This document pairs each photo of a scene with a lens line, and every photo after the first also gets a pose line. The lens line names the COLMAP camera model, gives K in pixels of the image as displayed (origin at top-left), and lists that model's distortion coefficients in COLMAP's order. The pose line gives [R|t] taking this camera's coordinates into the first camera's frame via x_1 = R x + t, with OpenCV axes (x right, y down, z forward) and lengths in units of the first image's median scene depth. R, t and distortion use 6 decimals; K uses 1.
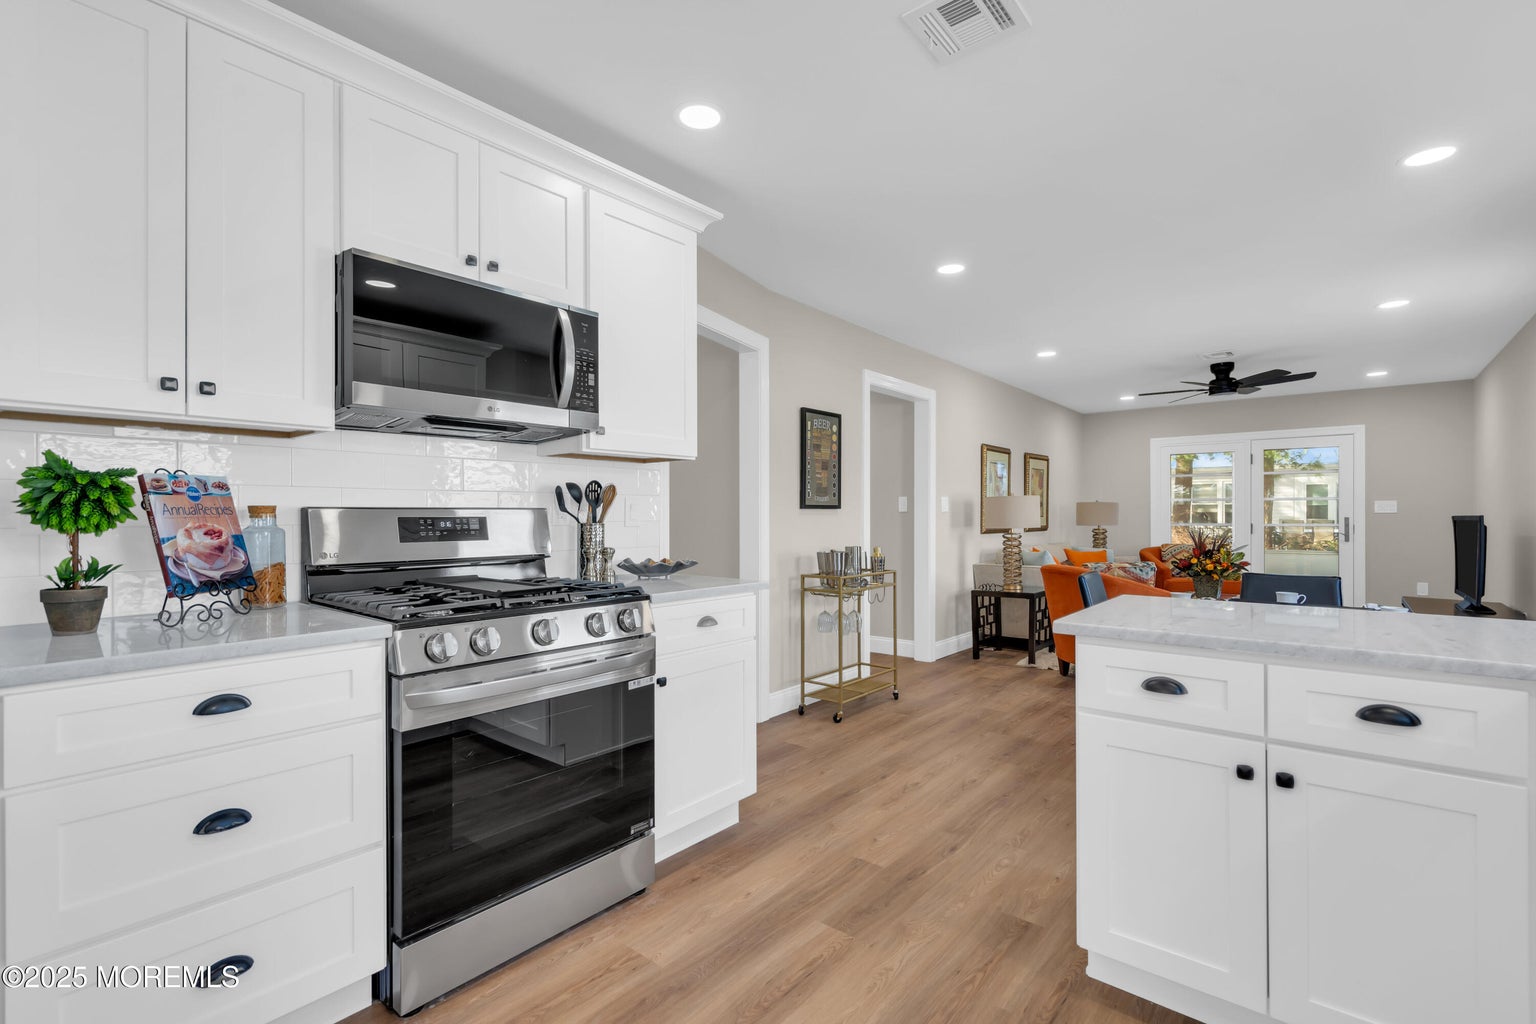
lens RADIAL K [[701.0, 0, 772.3], [0, 701.0, 514.3], [0, 0, 1]] dist [-0.002766, 0.000090]
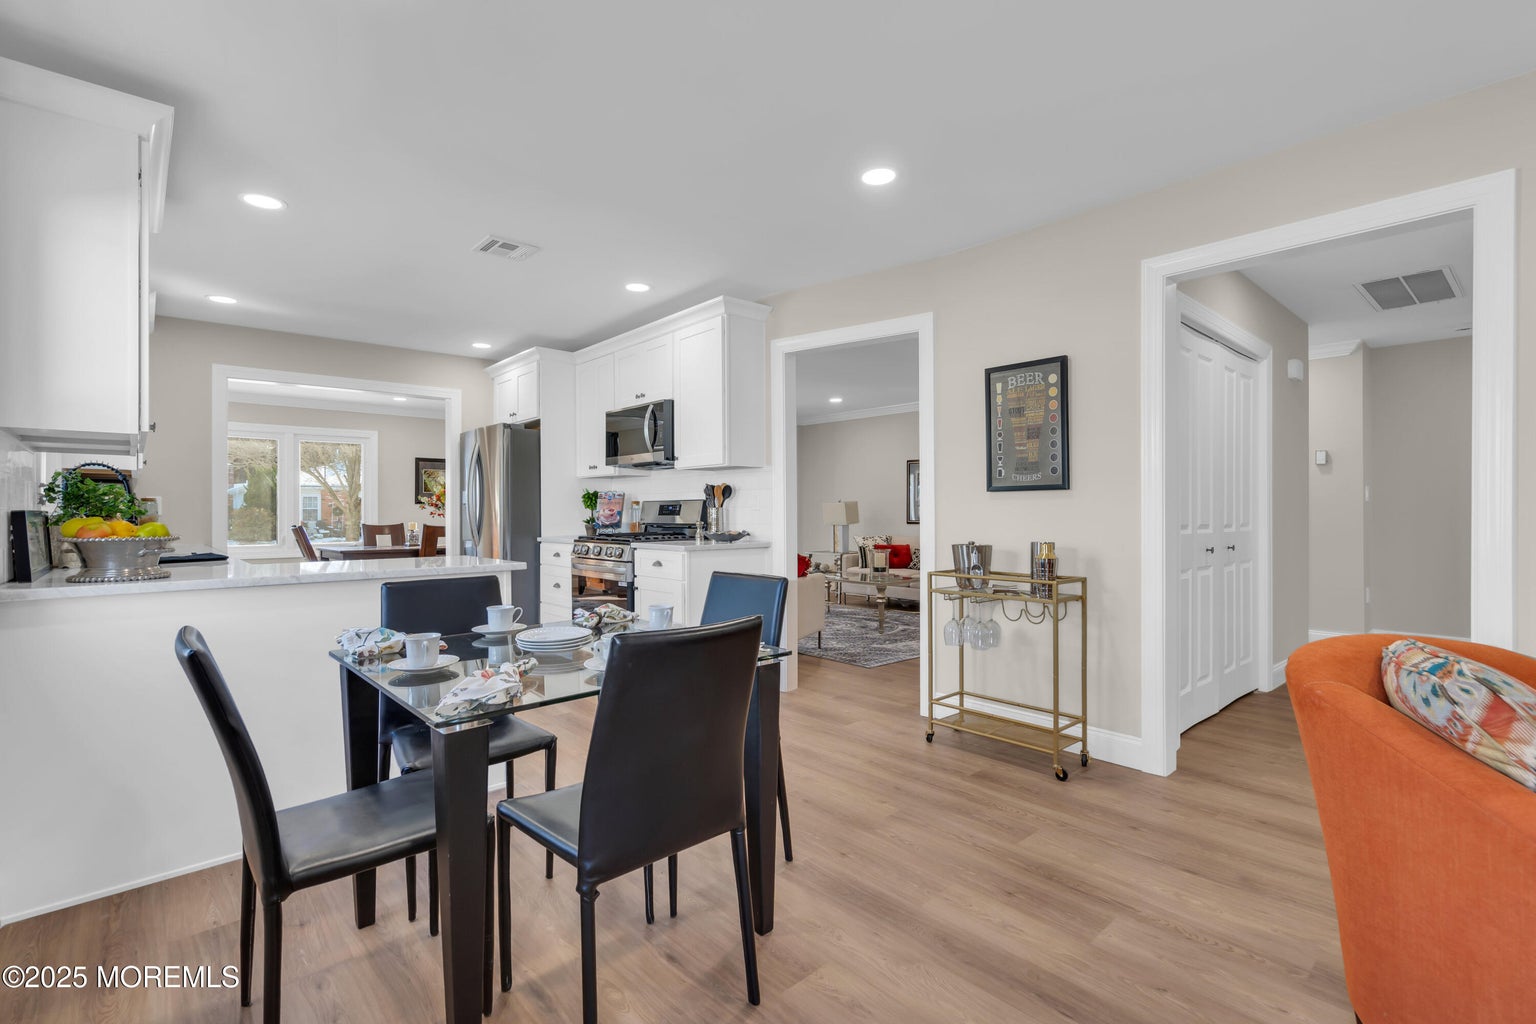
lens RADIAL K [[701.0, 0, 771.1], [0, 701.0, 511.4], [0, 0, 1]] dist [-0.002766, 0.000090]
pose [[-0.145280, 0.002247, -0.989388, 0.876914], [0.006290, 0.999979, 0.001347, 0.012382], [0.989371, -0.006027, -0.145291, 0.845114]]
